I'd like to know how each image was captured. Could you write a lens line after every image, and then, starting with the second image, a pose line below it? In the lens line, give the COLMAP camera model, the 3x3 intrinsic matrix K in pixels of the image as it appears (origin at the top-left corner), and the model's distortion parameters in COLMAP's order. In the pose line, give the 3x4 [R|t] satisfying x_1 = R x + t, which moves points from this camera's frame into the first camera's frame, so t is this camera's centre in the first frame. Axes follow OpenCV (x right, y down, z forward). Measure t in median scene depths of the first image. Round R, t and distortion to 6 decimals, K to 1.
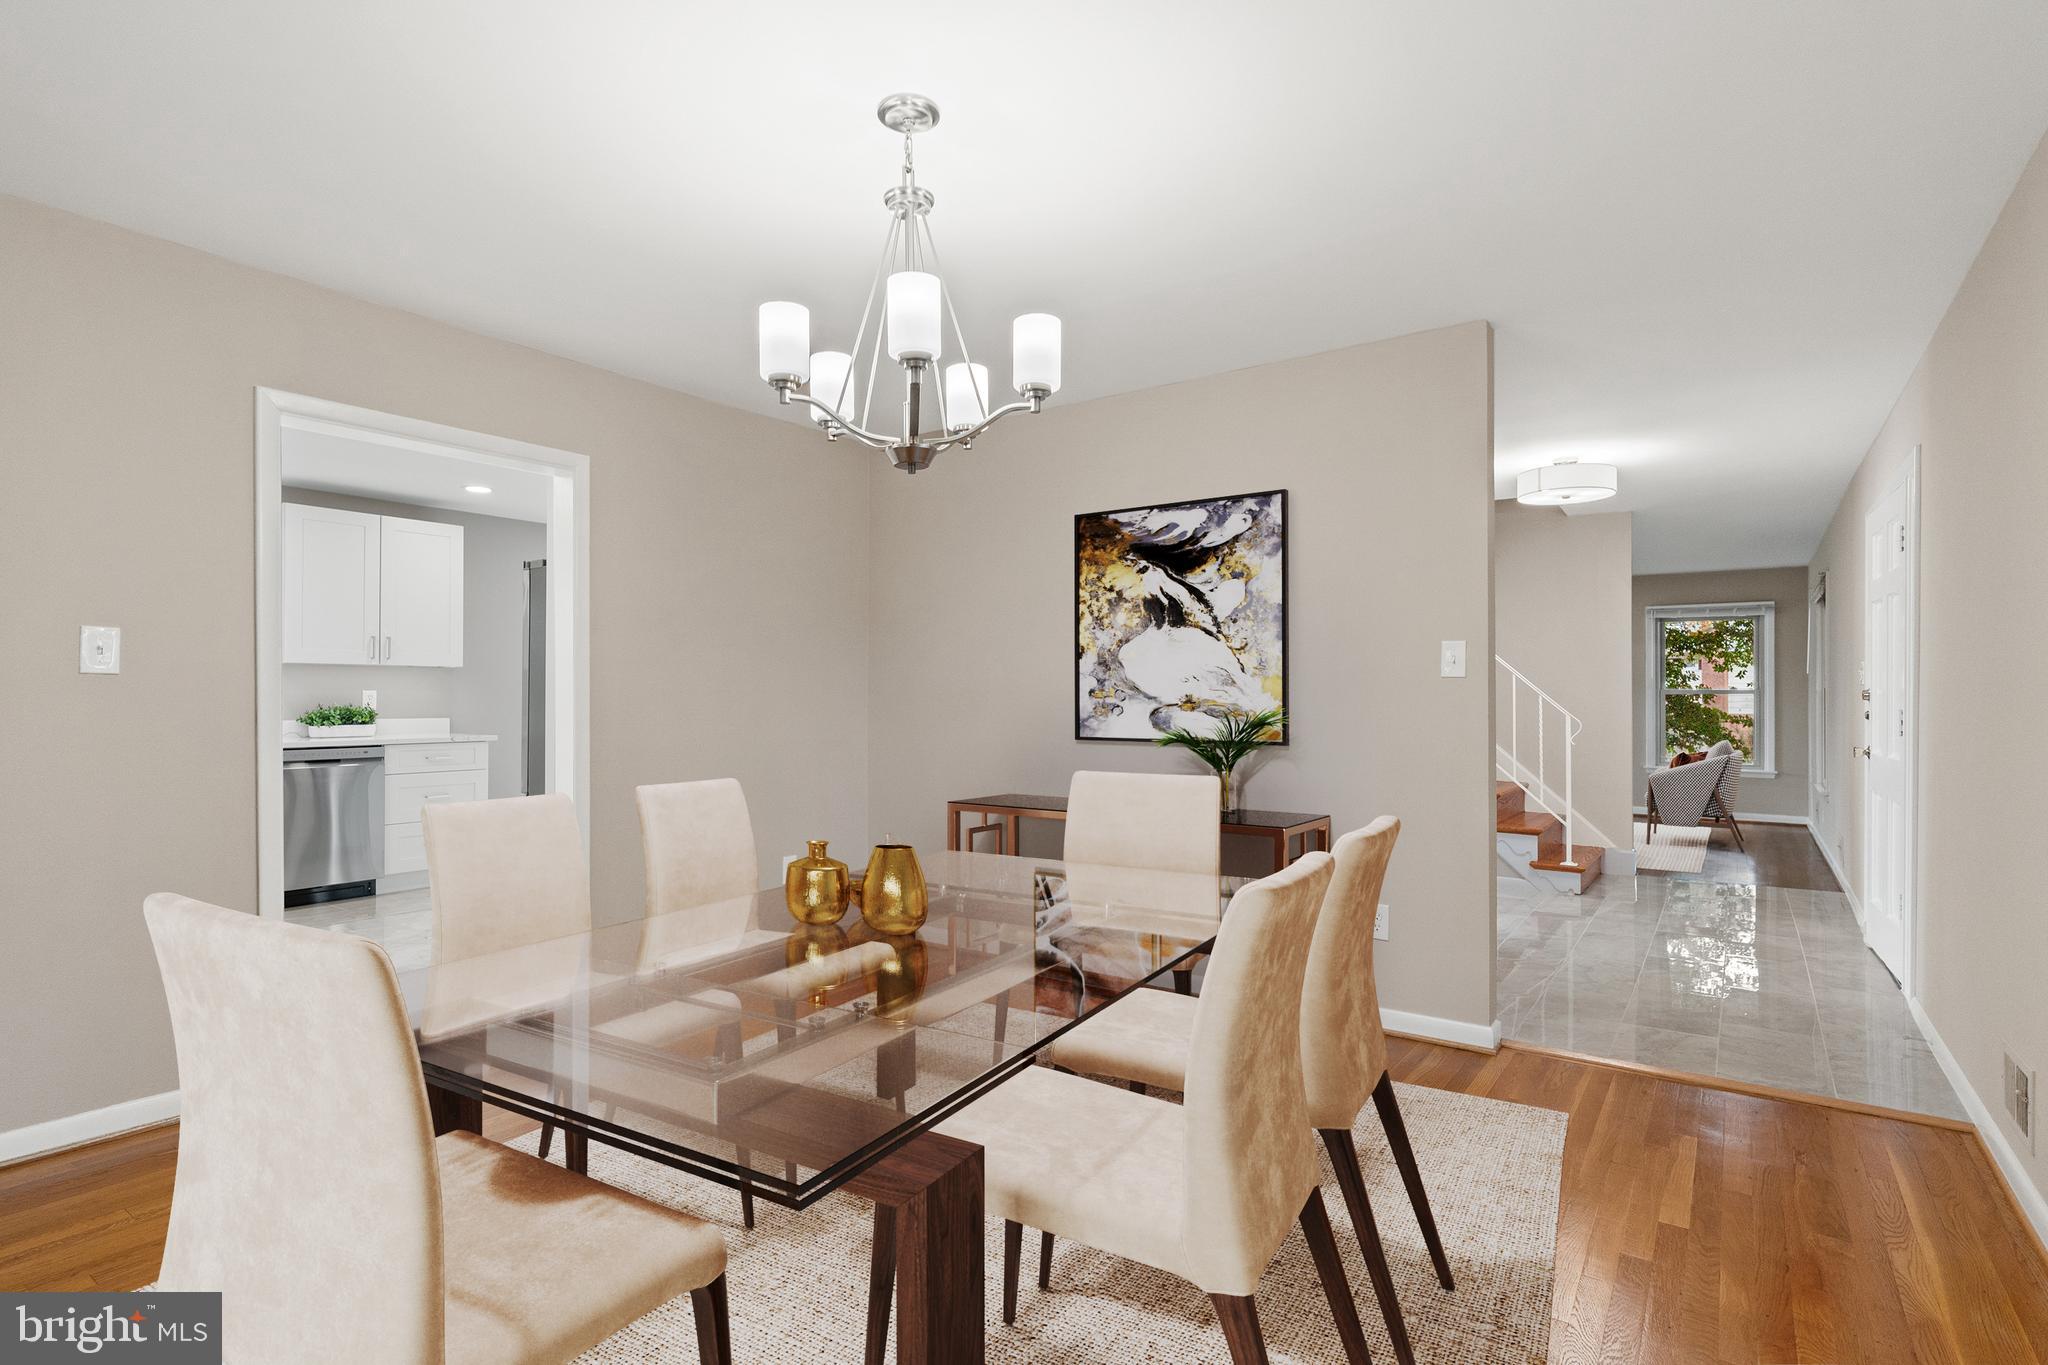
lens RADIAL K [[1006.8, 0, 1023.4], [0, 1006.8, 685.4], [0, 0, 1]] dist [-0.012429, 0.000088]
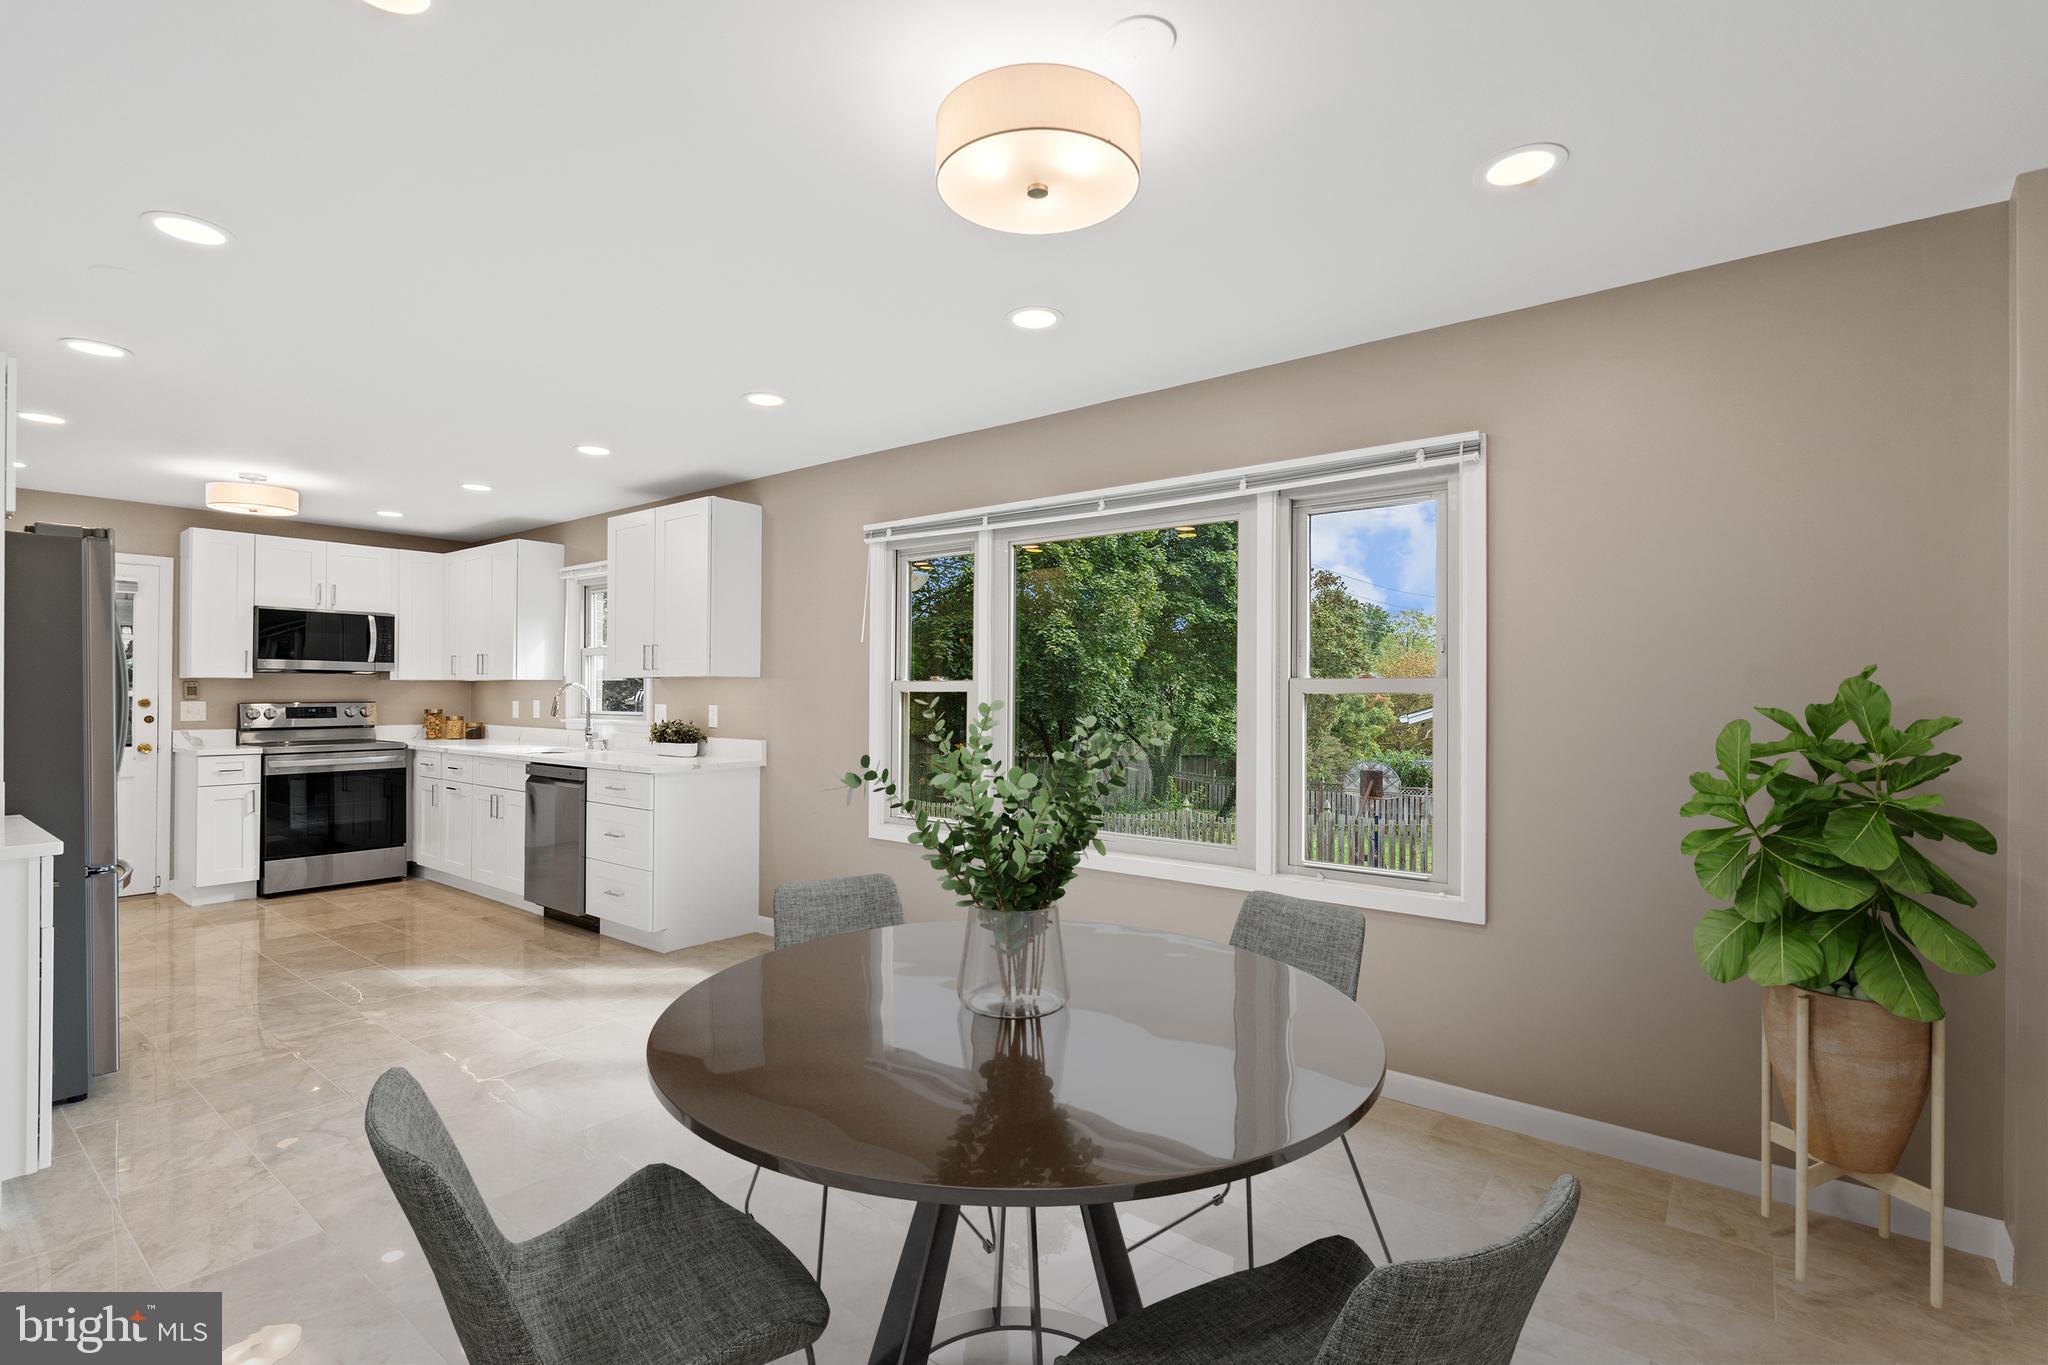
lens RADIAL K [[952.5, 0, 1028.2], [0, 952.5, 681.7], [0, 0, 1]] dist [-0.003283, -0.000824]
pose [[-0.060316, -0.017420, -0.998027, 0.167218], [-0.004735, 0.999841, -0.017166, -0.003335], [0.998168, 0.003691, -0.060389, 1.369884]]
